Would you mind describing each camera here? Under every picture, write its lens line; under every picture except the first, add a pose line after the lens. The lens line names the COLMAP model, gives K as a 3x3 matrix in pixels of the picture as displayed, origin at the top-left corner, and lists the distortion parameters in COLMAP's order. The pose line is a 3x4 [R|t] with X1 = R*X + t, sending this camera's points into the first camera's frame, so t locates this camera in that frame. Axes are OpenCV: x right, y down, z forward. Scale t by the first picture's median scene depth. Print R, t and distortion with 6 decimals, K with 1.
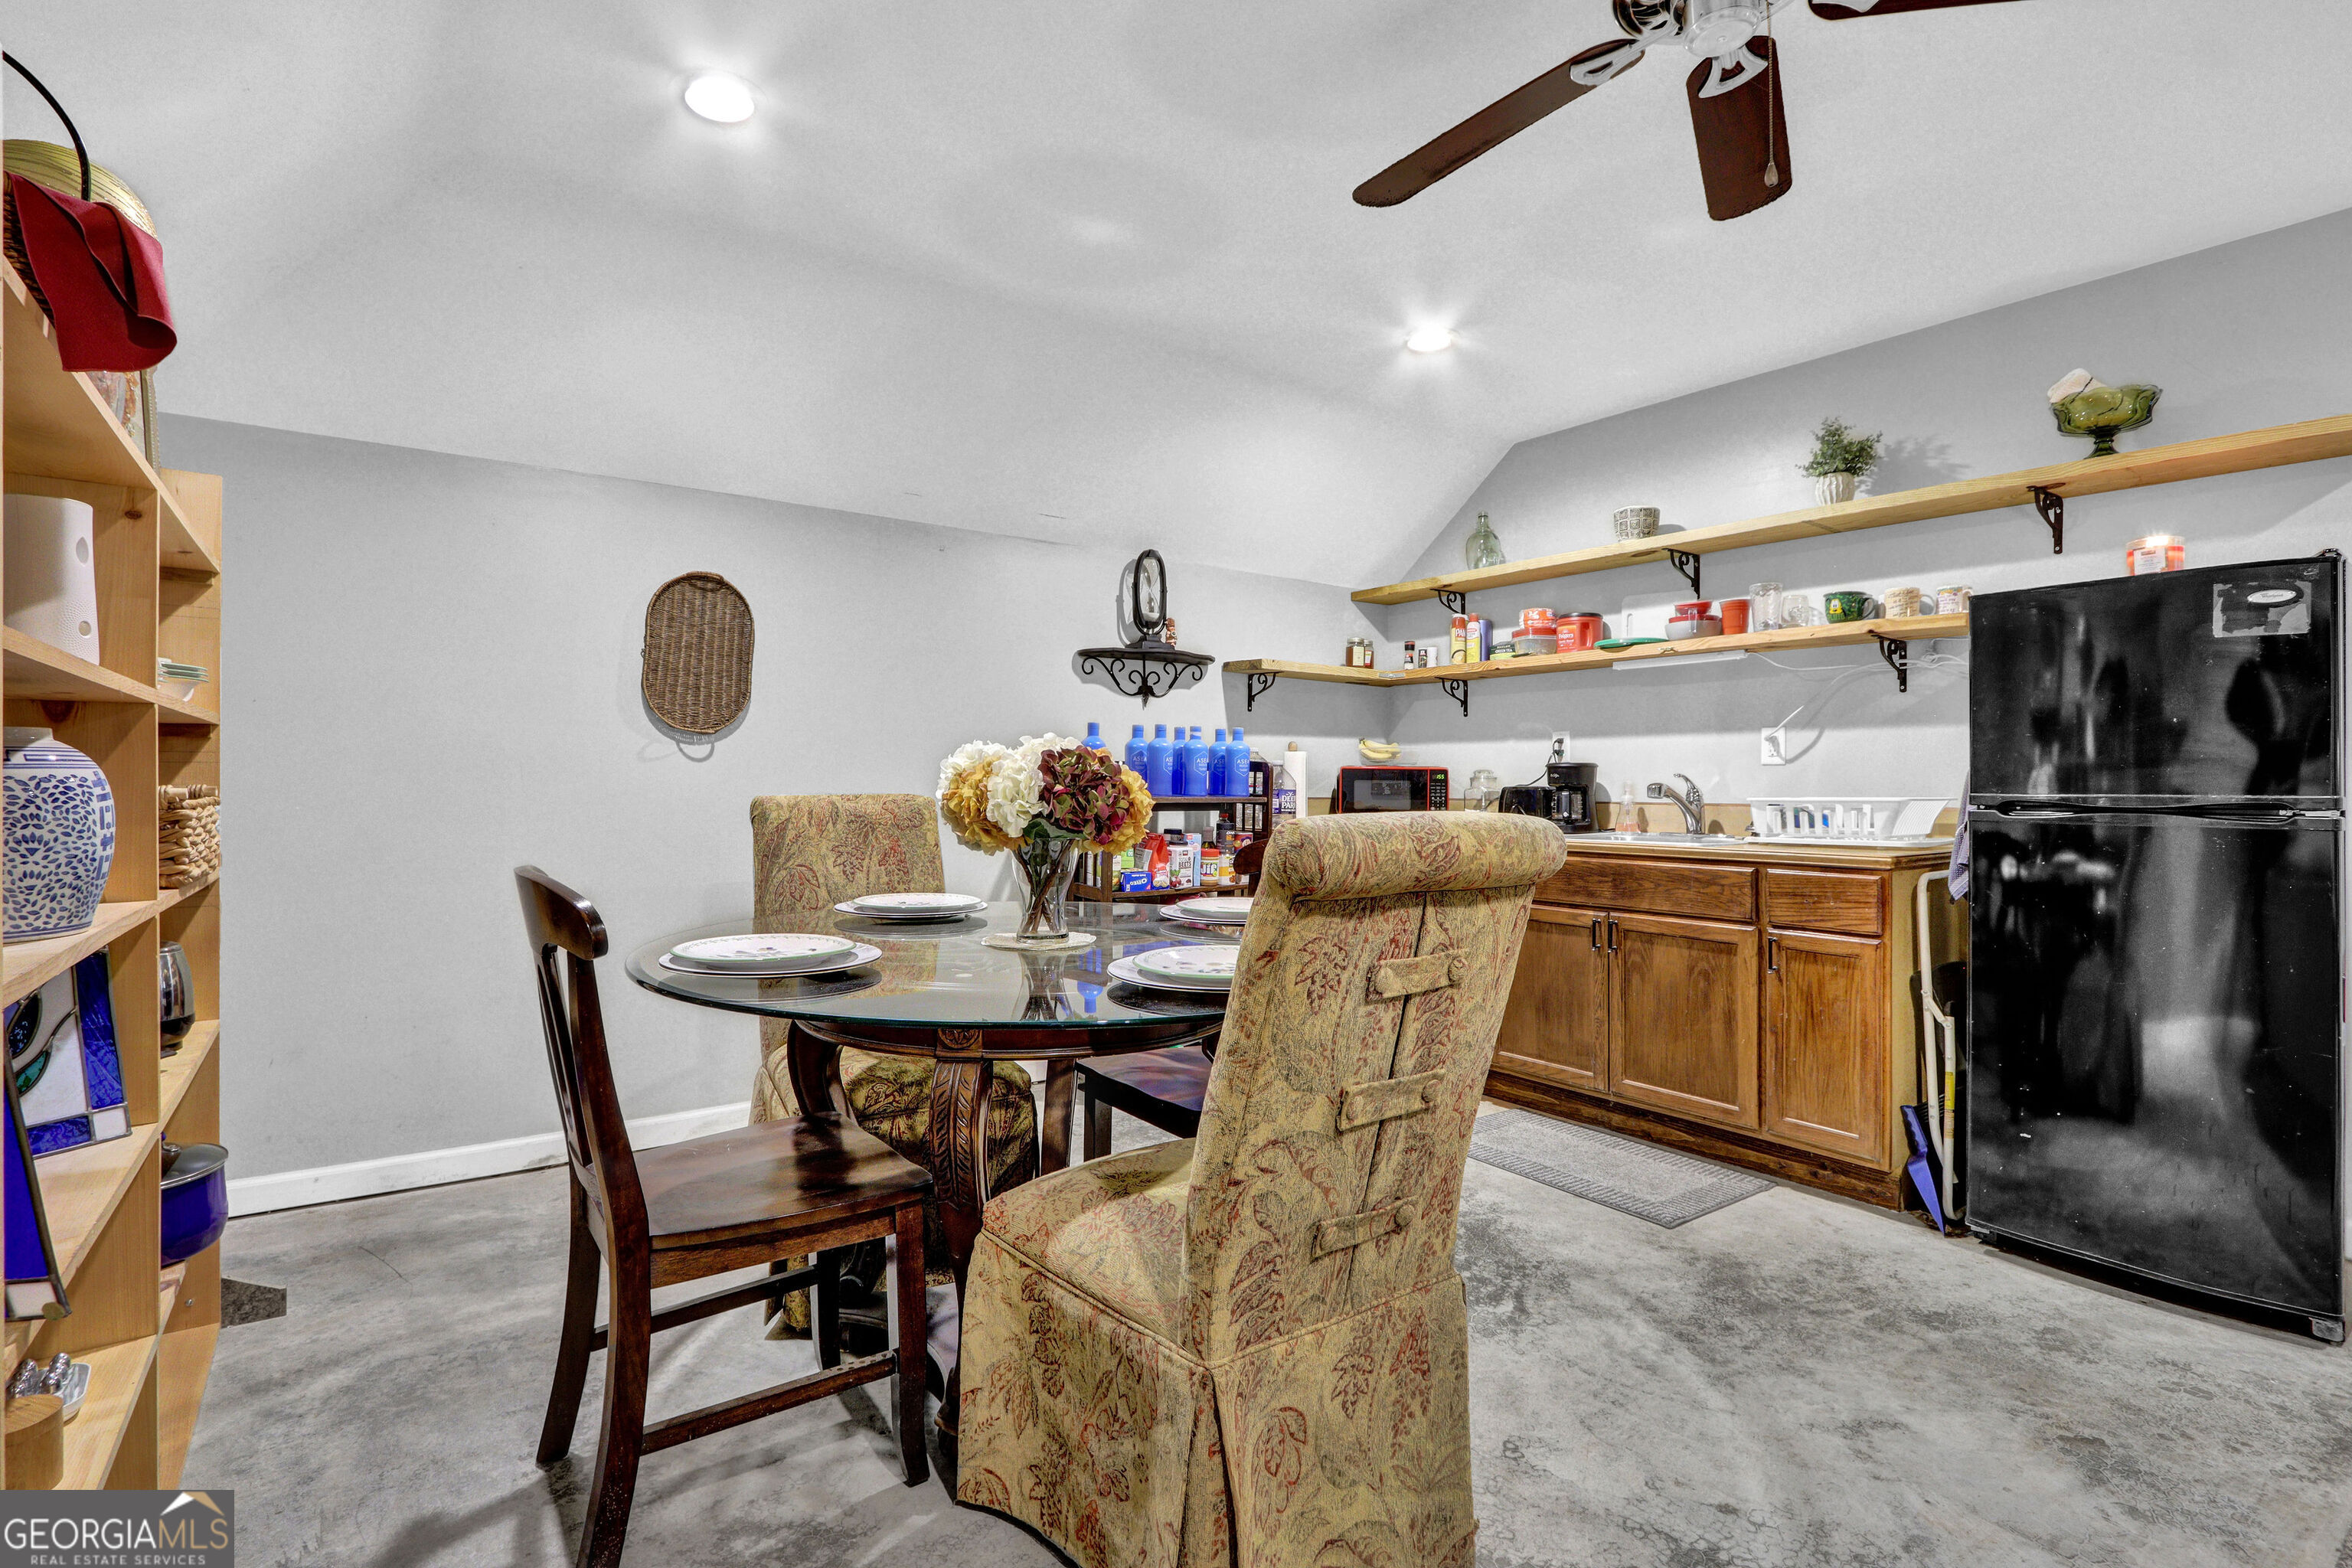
lens RADIAL K [[1091.7, 0, 1211.0], [0, 1091.7, 776.5], [0, 0, 1]] dist [0.001665, 0.000186]
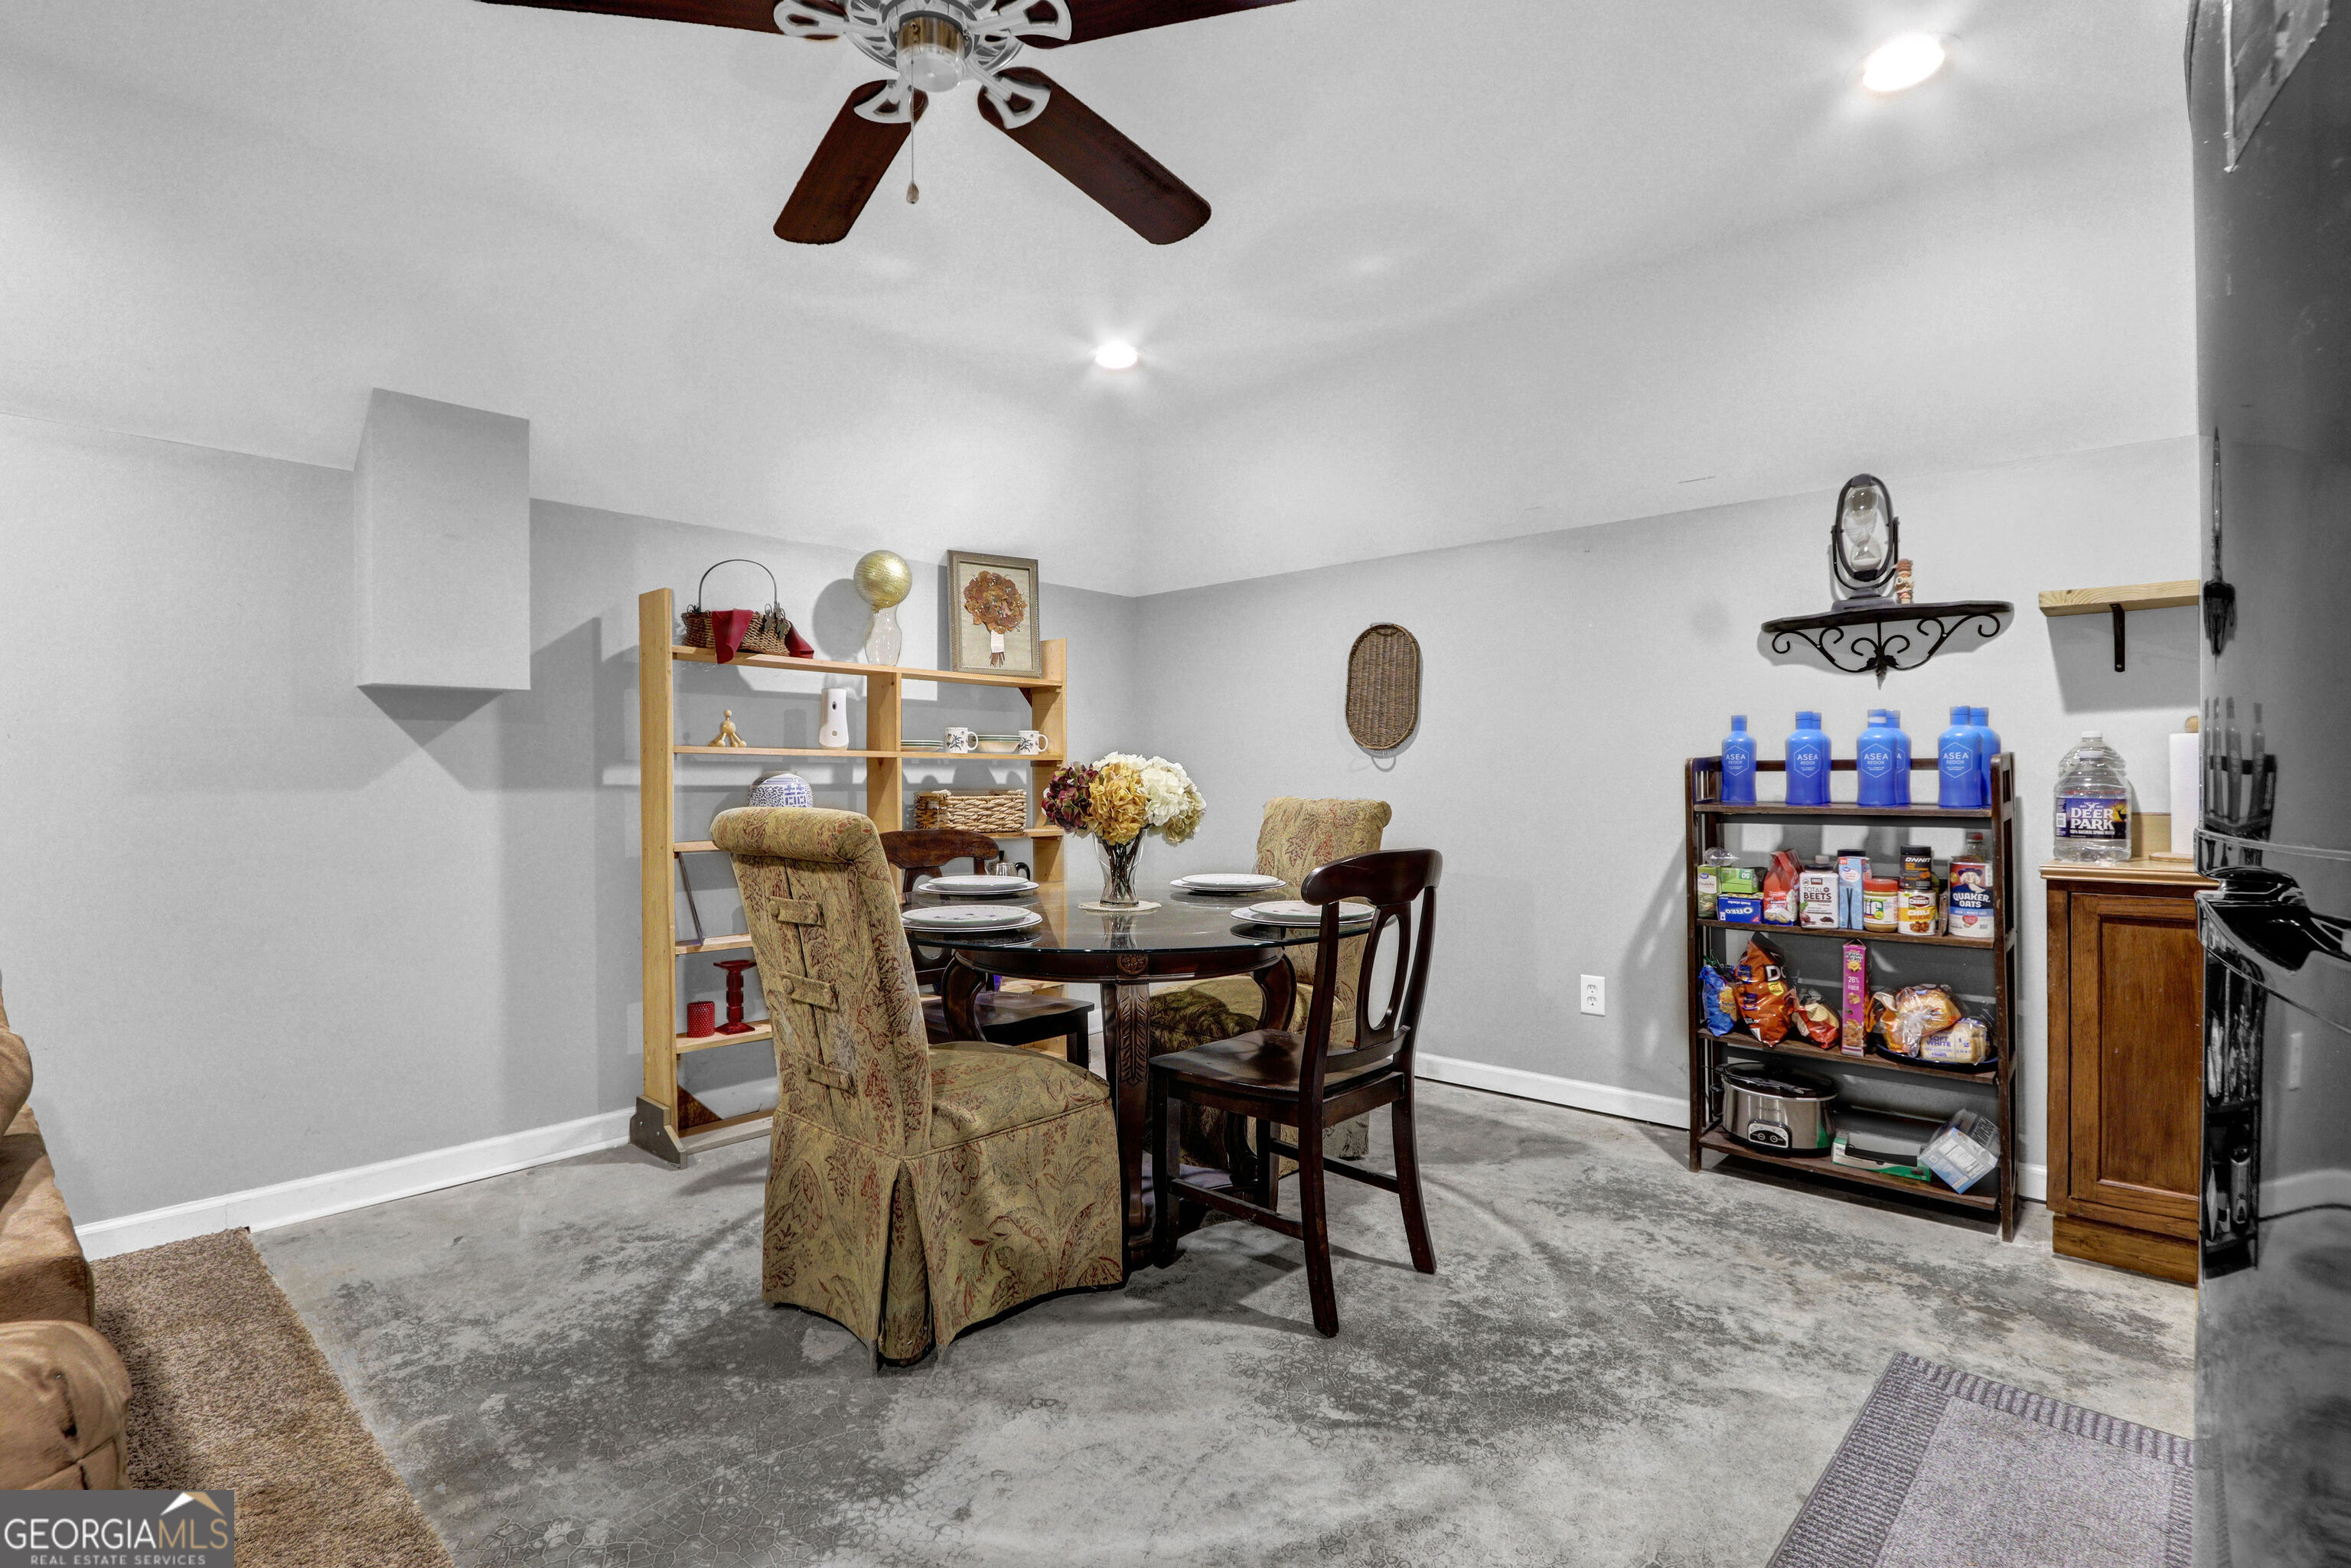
lens RADIAL K [[1119.3, 0, 1167.9], [0, 1119.3, 759.0], [0, 0, 1]] dist [-0.016572, 0.000604]
pose [[0.203159, -0.025495, -0.978814, 0.647128], [0.007280, 0.999673, -0.024527, 0.001786], [0.979119, -0.002143, 0.203278, 0.415245]]
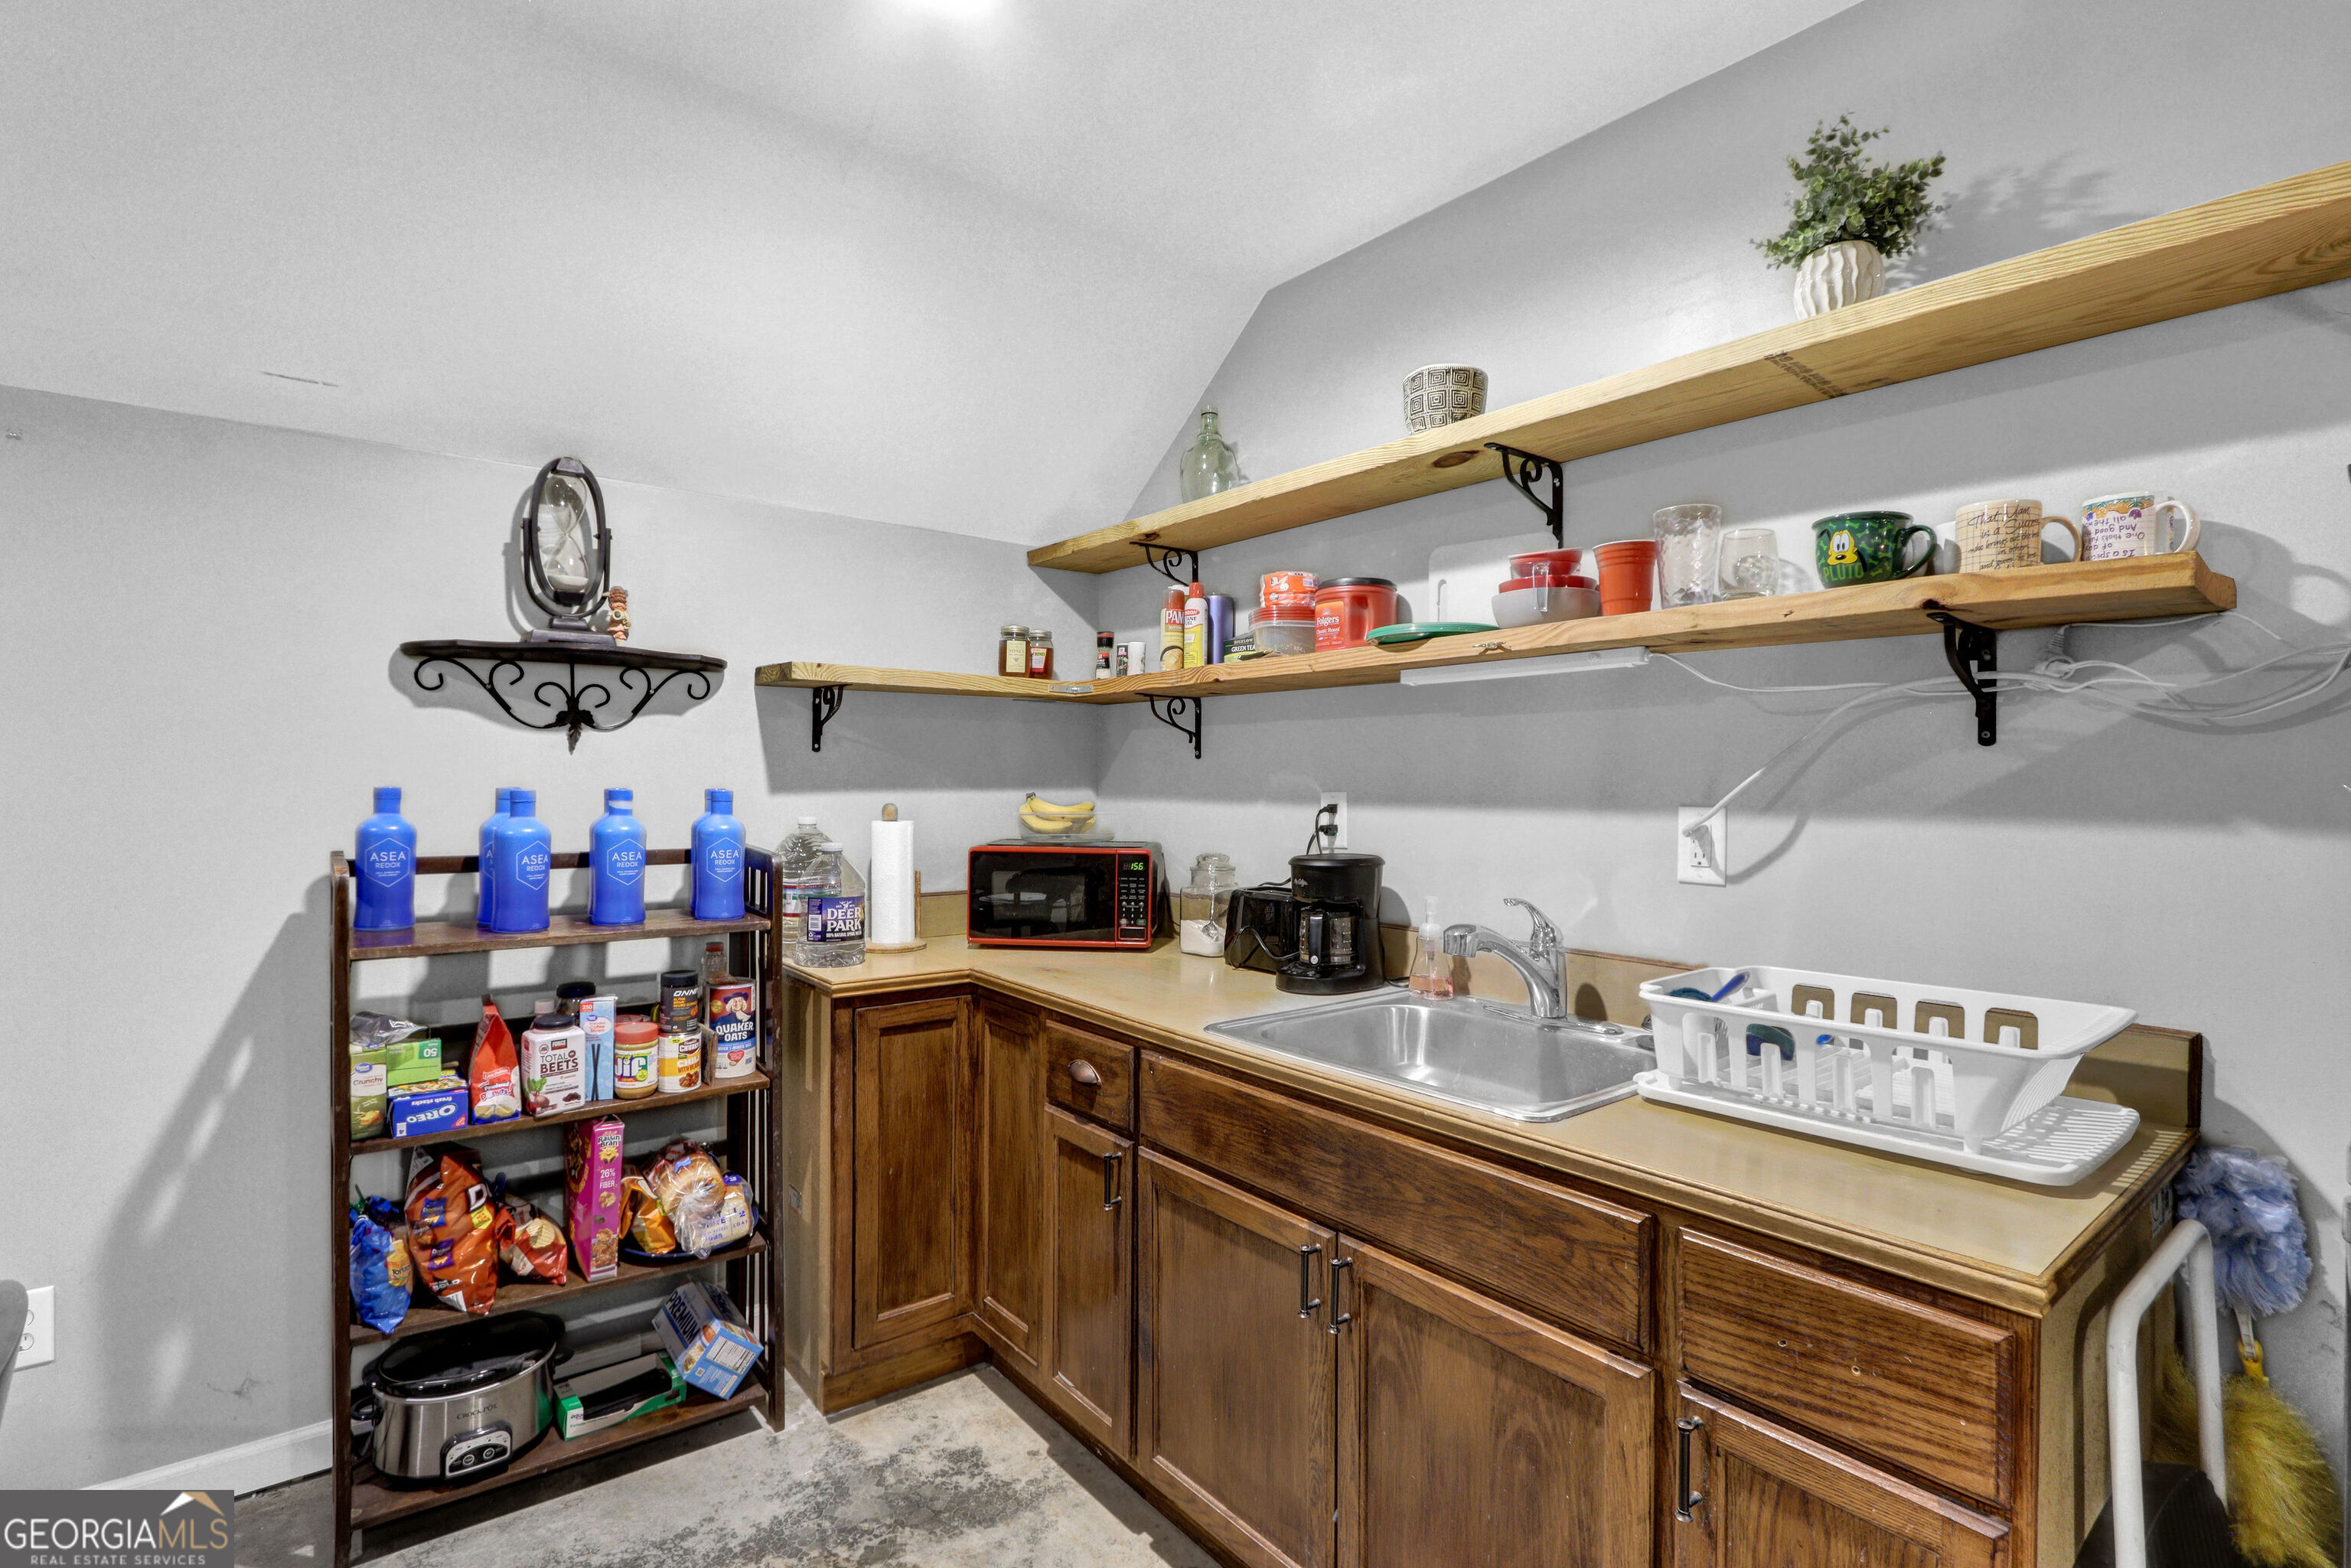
lens RADIAL K [[1108.4, 0, 1175.2], [0, 1108.4, 787.7], [0, 0, 1]] dist [-0.012711, 0.001092]
pose [[0.999653, -0.000289, 0.026350, 0.253707], [0.000010, 0.999944, 0.010603, -0.055922], [-0.026351, -0.010599, 0.999597, 0.487919]]
